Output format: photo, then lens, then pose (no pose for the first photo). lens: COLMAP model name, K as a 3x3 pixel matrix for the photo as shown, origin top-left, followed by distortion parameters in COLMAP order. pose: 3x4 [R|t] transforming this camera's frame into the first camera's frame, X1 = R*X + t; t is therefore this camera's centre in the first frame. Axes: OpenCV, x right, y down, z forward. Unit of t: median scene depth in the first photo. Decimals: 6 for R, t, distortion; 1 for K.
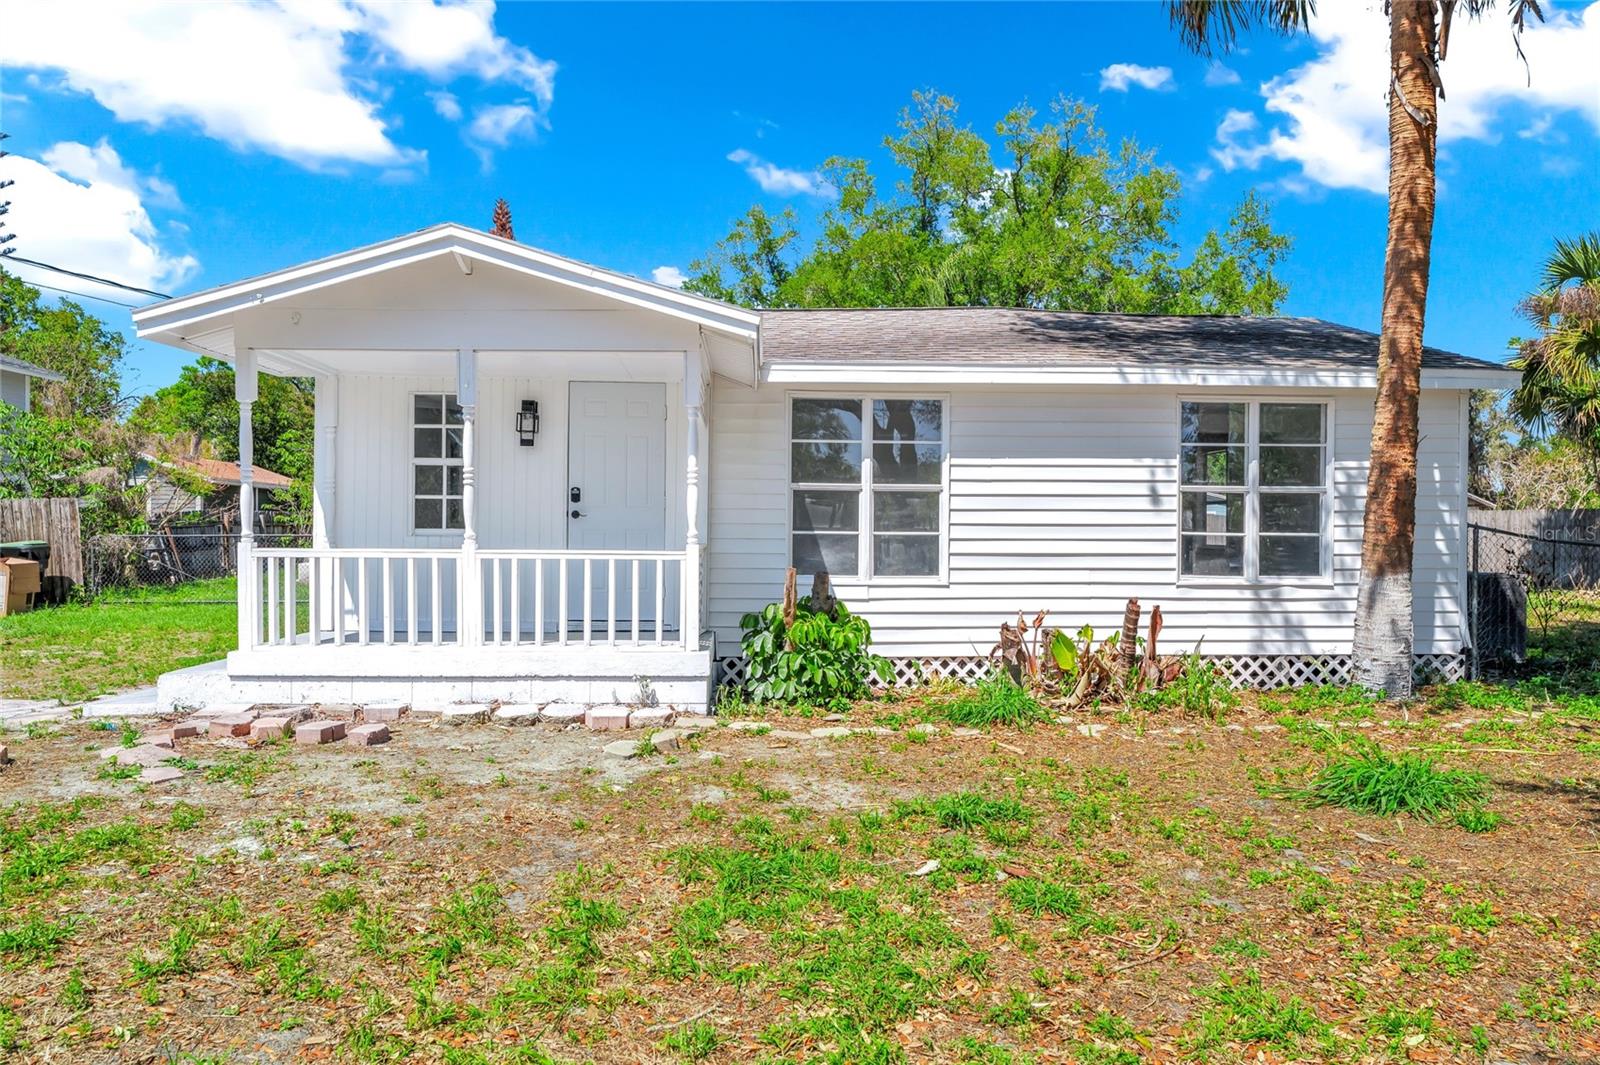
lens RADIAL K [[1058.0, 0, 799.7], [0, 1058.0, 533.1], [0, 0, 1]] dist [-0.001858, -0.007676]
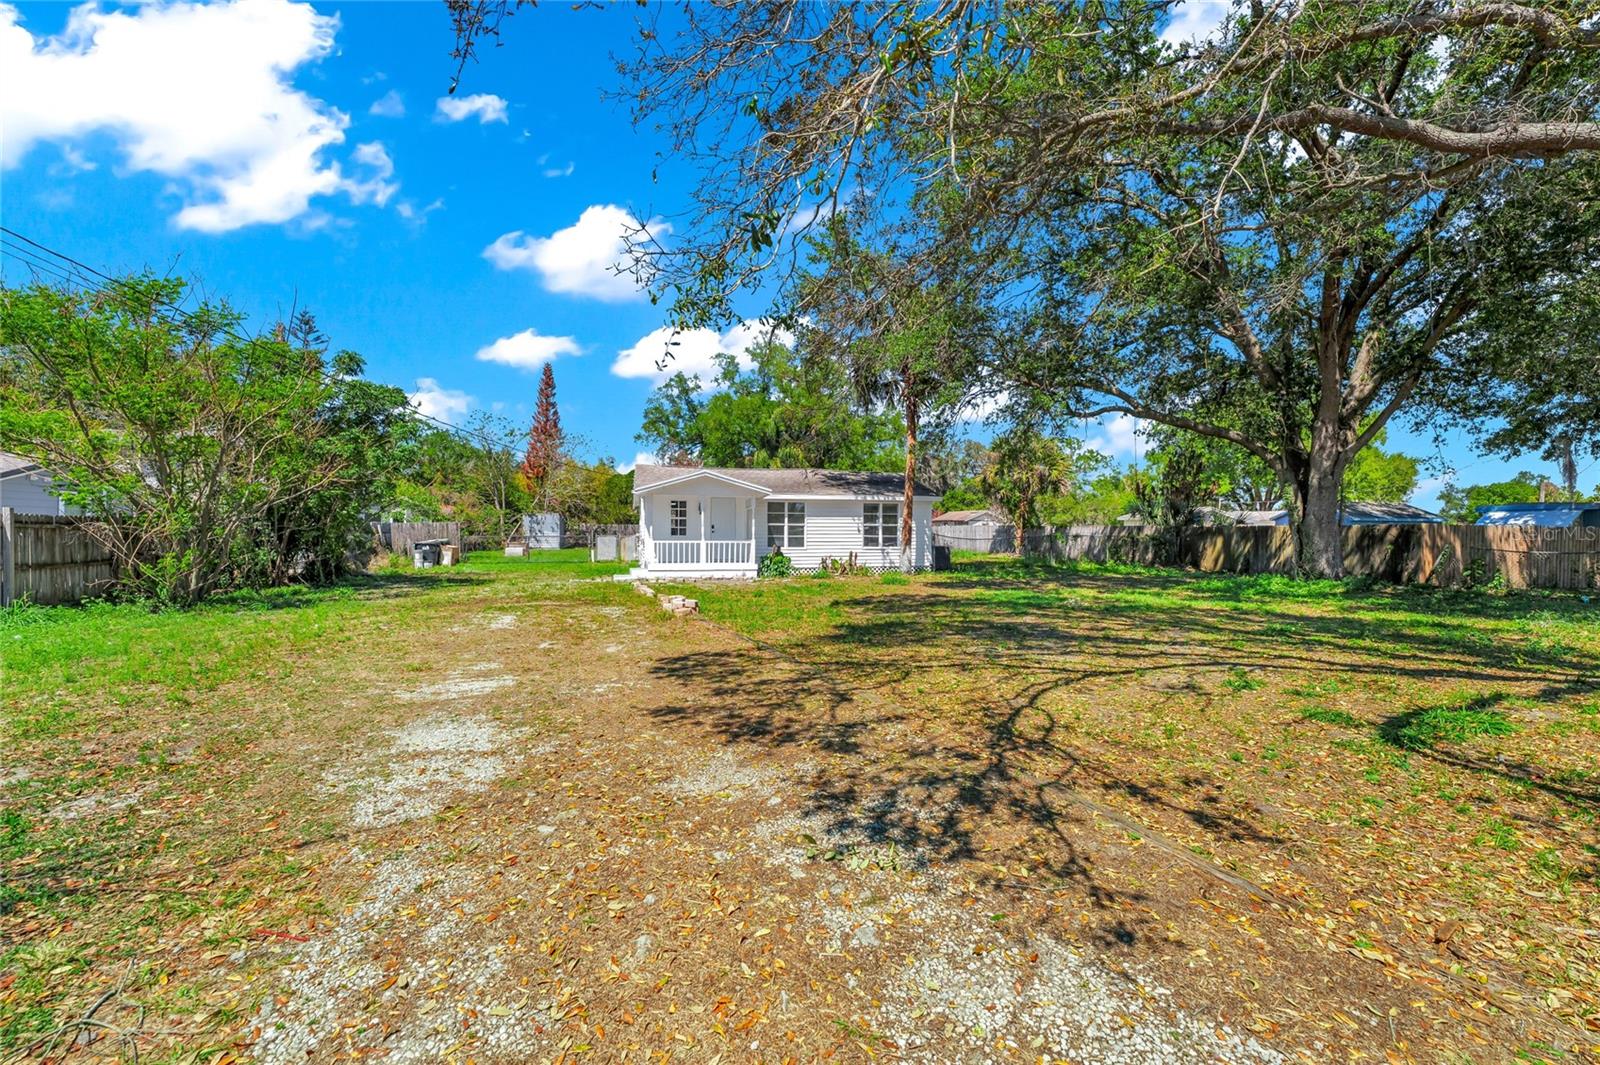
lens RADIAL K [[646.3, 0, 804.5], [0, 646.3, 530.1], [0, 0, 1]] dist [-0.000071, -0.000013]
pose [[0.978177, -0.002242, 0.207763, -0.370620], [0.003785, 0.999968, -0.007030, -0.006249], [-0.207740, 0.007663, 0.978154, -1.361135]]
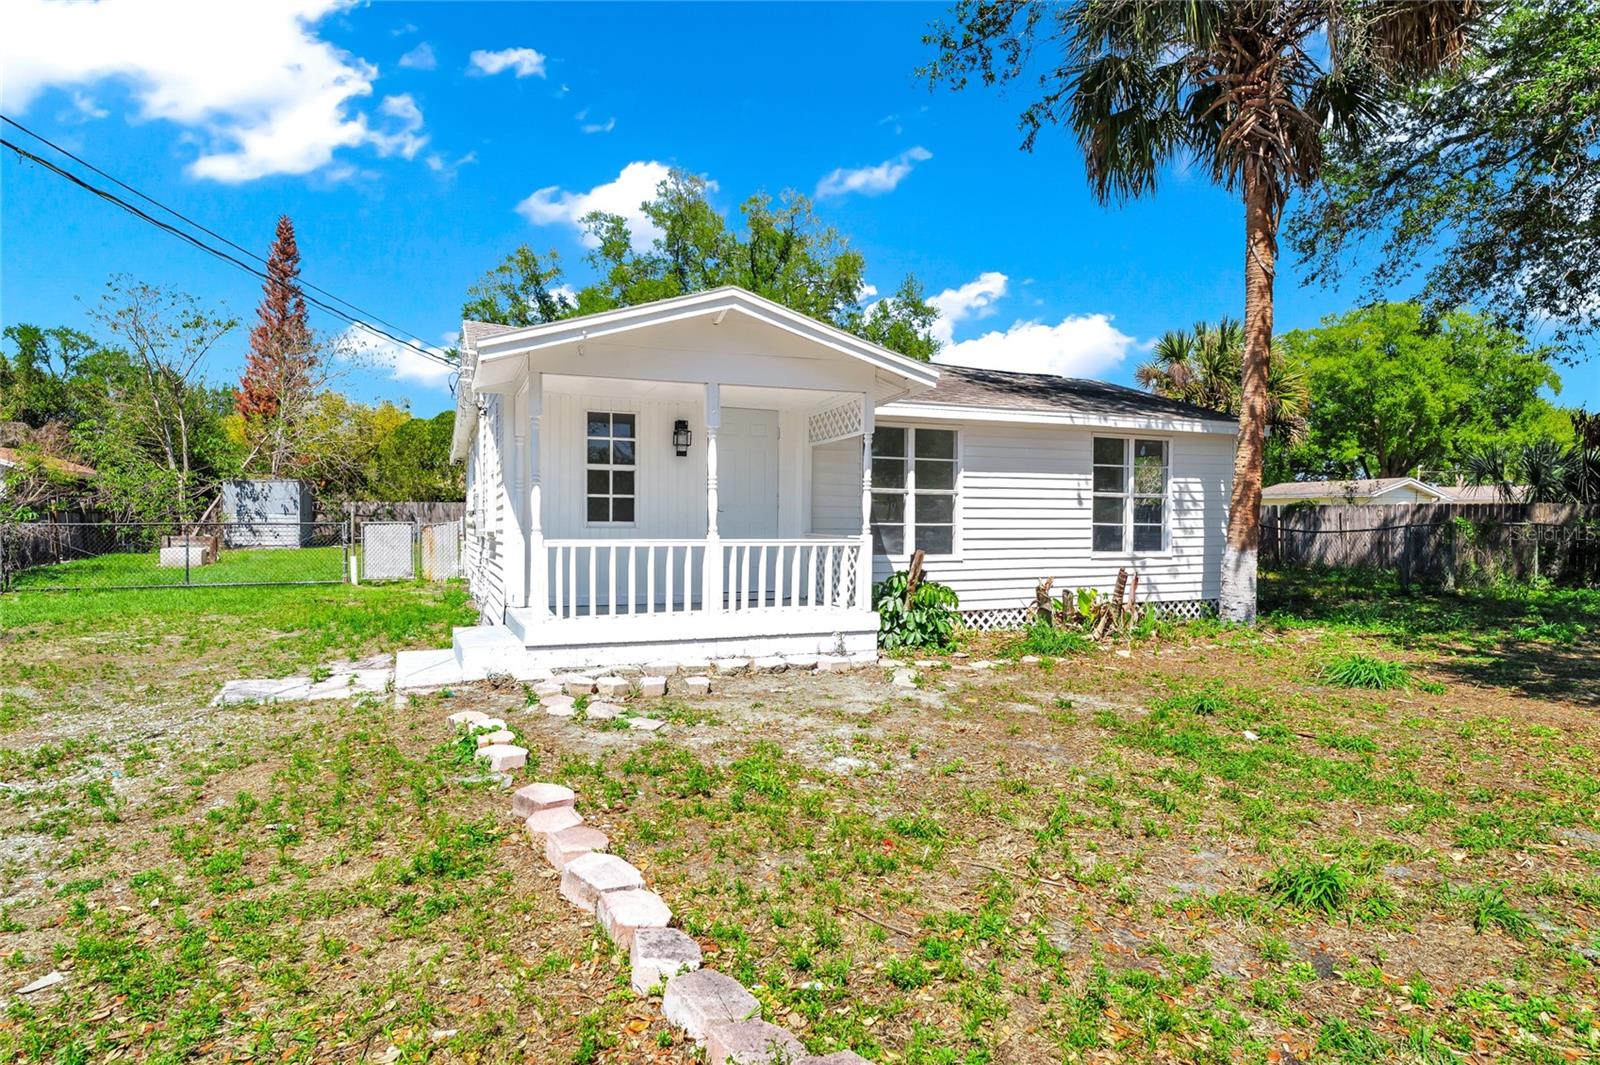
lens RADIAL K [[859.0, 0, 798.7], [0, 859.0, 533.4], [0, 0, 1]] dist [-0.004299, 0.001278]
pose [[0.940866, -0.006877, 0.338708, -0.461874], [0.002437, 0.999905, 0.013532, -0.004109], [-0.338769, -0.011906, 0.940794, -0.012251]]
